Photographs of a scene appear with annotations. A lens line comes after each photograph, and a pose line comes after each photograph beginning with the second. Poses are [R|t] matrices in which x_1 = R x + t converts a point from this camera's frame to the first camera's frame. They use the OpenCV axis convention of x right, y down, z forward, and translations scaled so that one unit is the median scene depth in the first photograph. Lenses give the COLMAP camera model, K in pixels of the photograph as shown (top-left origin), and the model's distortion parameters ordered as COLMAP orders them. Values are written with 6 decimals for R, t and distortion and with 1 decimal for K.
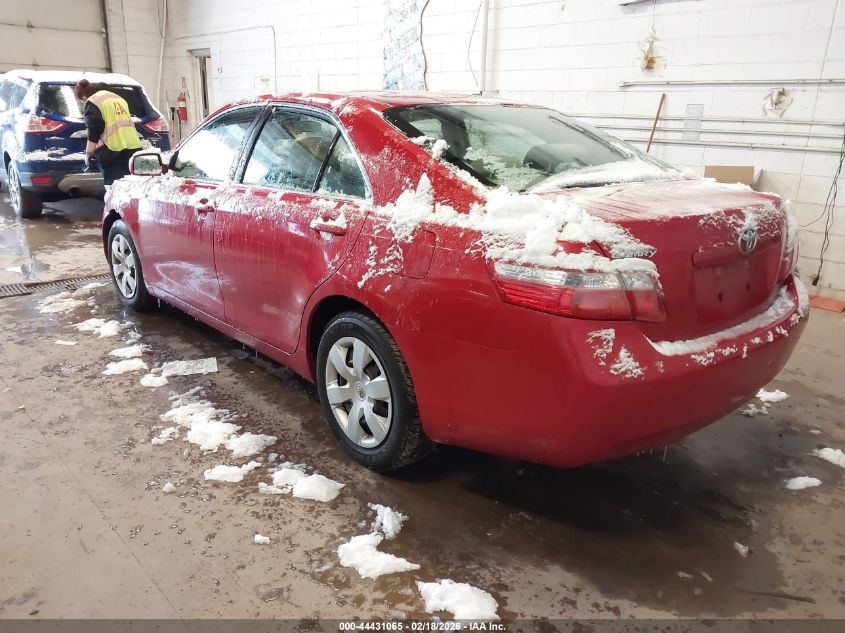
lens RADIAL K [[650.5, 0, 422.5], [0, 650.5, 316.5], [0, 0, 1]] dist [-0.001706, -0.001933]
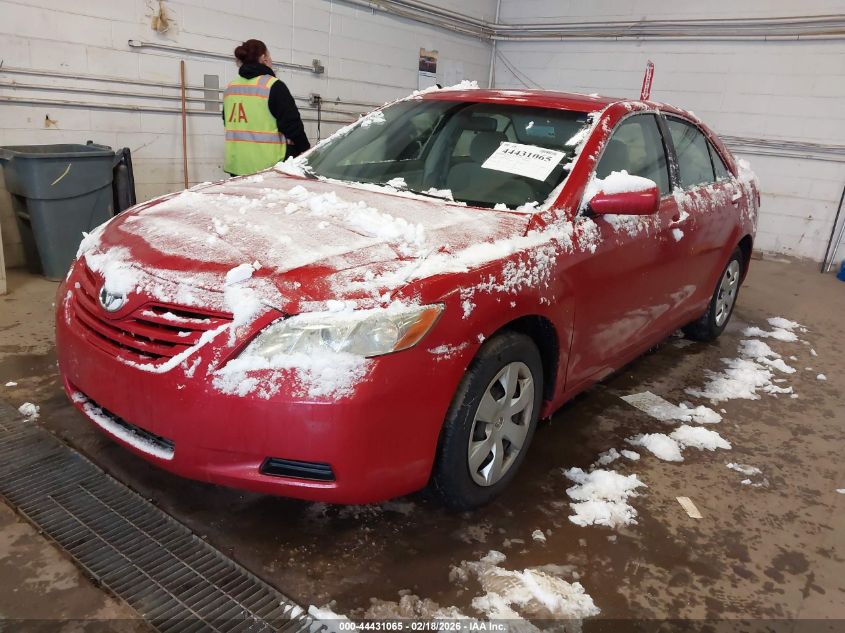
lens RADIAL K [[650.5, 0, 422.5], [0, 650.5, 316.5], [0, 0, 1]] dist [-0.001706, -0.001933]
pose [[-0.160274, -0.321054, 0.933401, -0.931103], [0.226491, 0.908433, 0.351356, -0.352804], [-0.960736, 0.267720, -0.072882, 1.137226]]
